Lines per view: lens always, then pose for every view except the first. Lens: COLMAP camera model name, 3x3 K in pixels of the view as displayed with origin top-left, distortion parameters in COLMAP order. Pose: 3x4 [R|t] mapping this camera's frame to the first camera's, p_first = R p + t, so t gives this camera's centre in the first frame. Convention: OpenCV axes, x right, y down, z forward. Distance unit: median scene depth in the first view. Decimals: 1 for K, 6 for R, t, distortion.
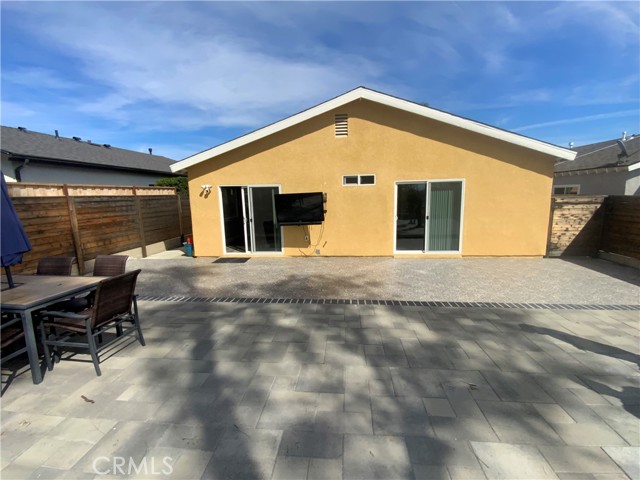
lens RADIAL K [[295.0, 0, 317.6], [0, 295.0, 242.5], [0, 0, 1]] dist [-0.000672, -0.000053]
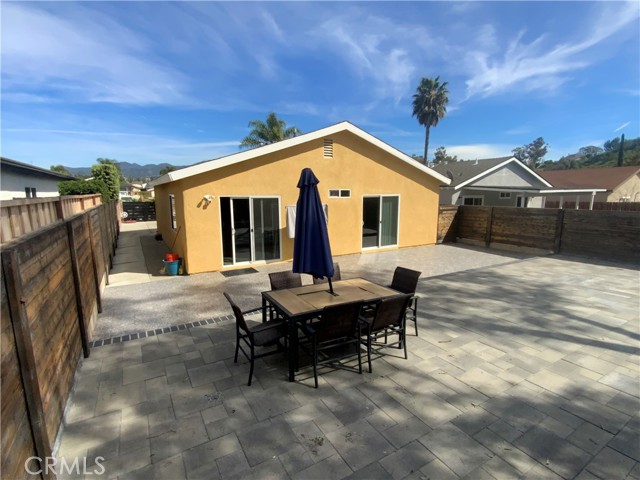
lens RADIAL K [[318.3, 0, 320.0], [0, 318.3, 240.0], [0, 0, 1]] dist [0.029787, -0.021646]
pose [[0.807557, -0.069348, 0.585698, -0.735896], [0.079612, 0.996792, 0.008254, -0.036095], [-0.584392, 0.039963, 0.810487, -0.025569]]
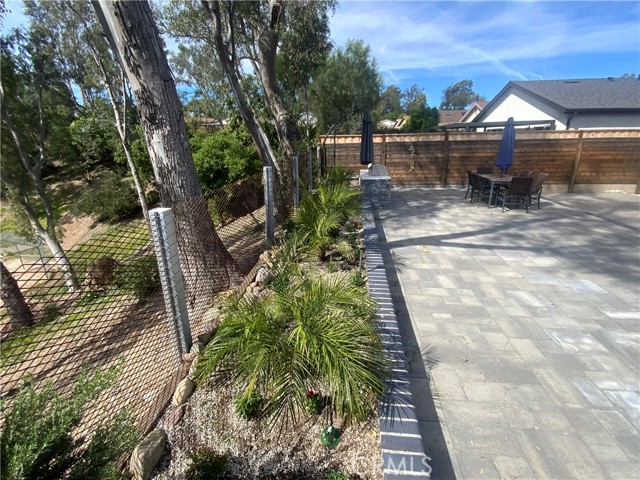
lens RADIAL K [[318.3, 0, 320.0], [0, 318.3, 240.0], [0, 0, 1]] dist [0.029787, -0.021646]
pose [[-0.009928, 0.324013, -0.946000, 0.755592], [-0.143749, 0.935758, 0.322014, -0.008524], [0.989564, 0.139183, 0.037286, -0.253236]]
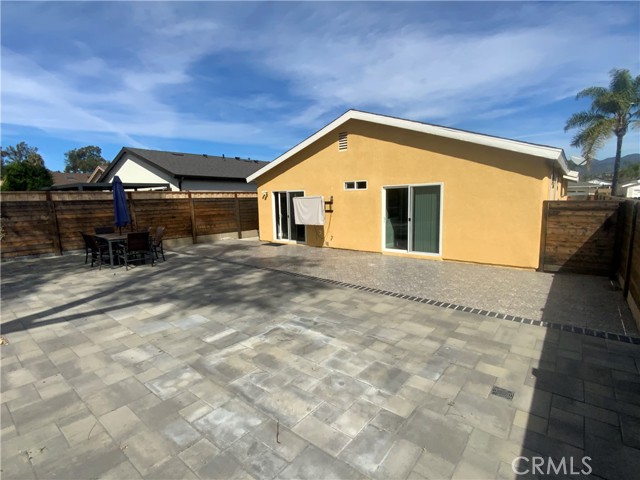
lens RADIAL K [[318.3, 0, 320.0], [0, 318.3, 240.0], [0, 0, 1]] dist [0.029787, -0.021646]
pose [[0.830643, 0.076871, -0.551474, 0.758366], [-0.084547, 0.996353, 0.011536, 0.003811], [0.550349, 0.037043, 0.834112, -0.139347]]
